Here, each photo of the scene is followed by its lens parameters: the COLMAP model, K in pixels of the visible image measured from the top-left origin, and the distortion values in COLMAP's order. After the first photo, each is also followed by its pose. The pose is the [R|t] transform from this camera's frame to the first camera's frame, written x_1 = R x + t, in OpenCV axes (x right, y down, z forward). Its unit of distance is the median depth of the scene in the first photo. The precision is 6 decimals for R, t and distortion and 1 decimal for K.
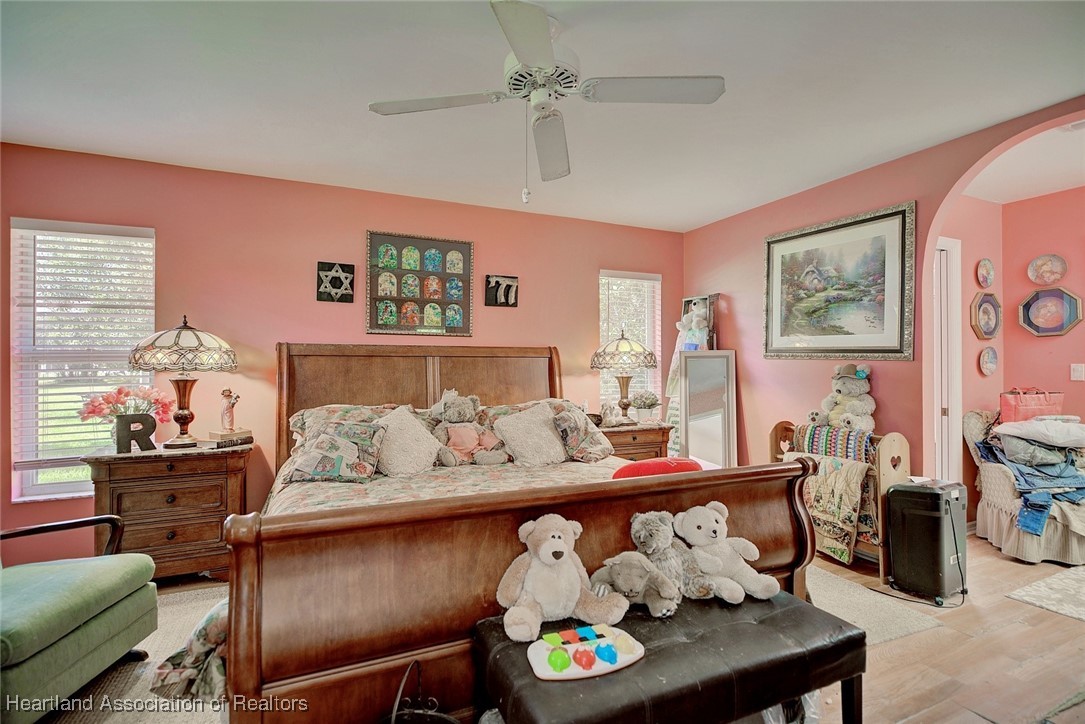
lens RADIAL K [[513.9, 0, 541.8], [0, 513.9, 363.2], [0, 0, 1]] dist [-0.022108, -0.000383]
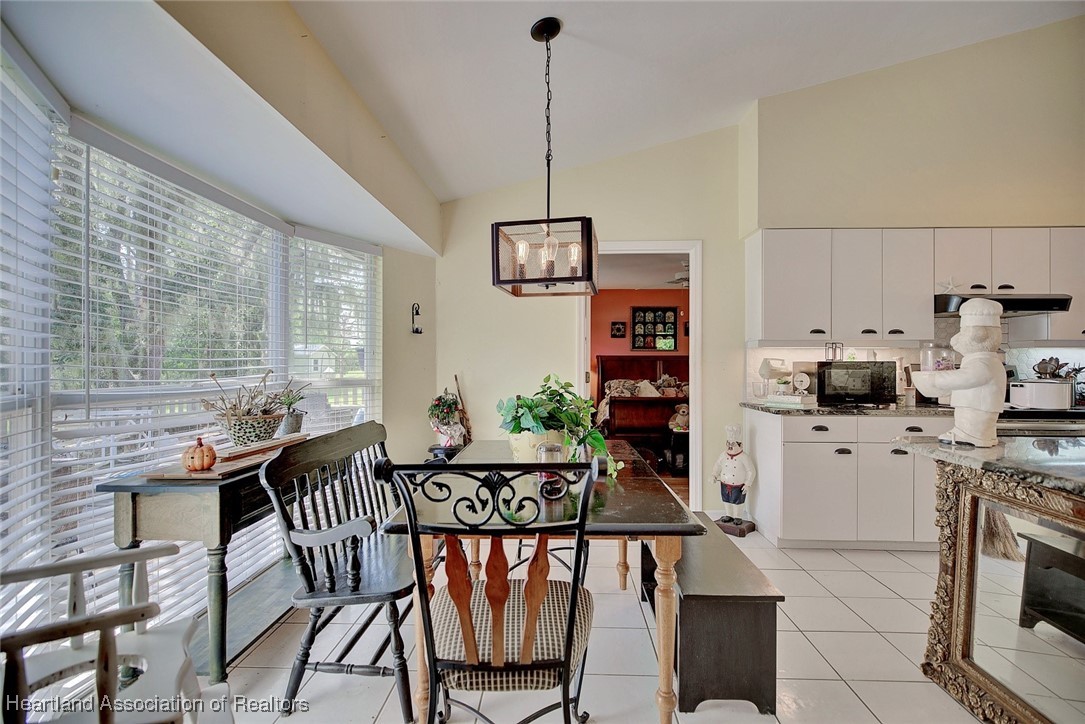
lens RADIAL K [[494.6, 0, 537.9], [0, 494.6, 366.8], [0, 0, 1]] dist [-0.000694, -0.002219]
pose [[0.885699, 0.004439, -0.464238, 0.332636], [0.002000, 0.999909, 0.013376, -0.014714], [0.464255, -0.012775, 0.885609, -1.203859]]
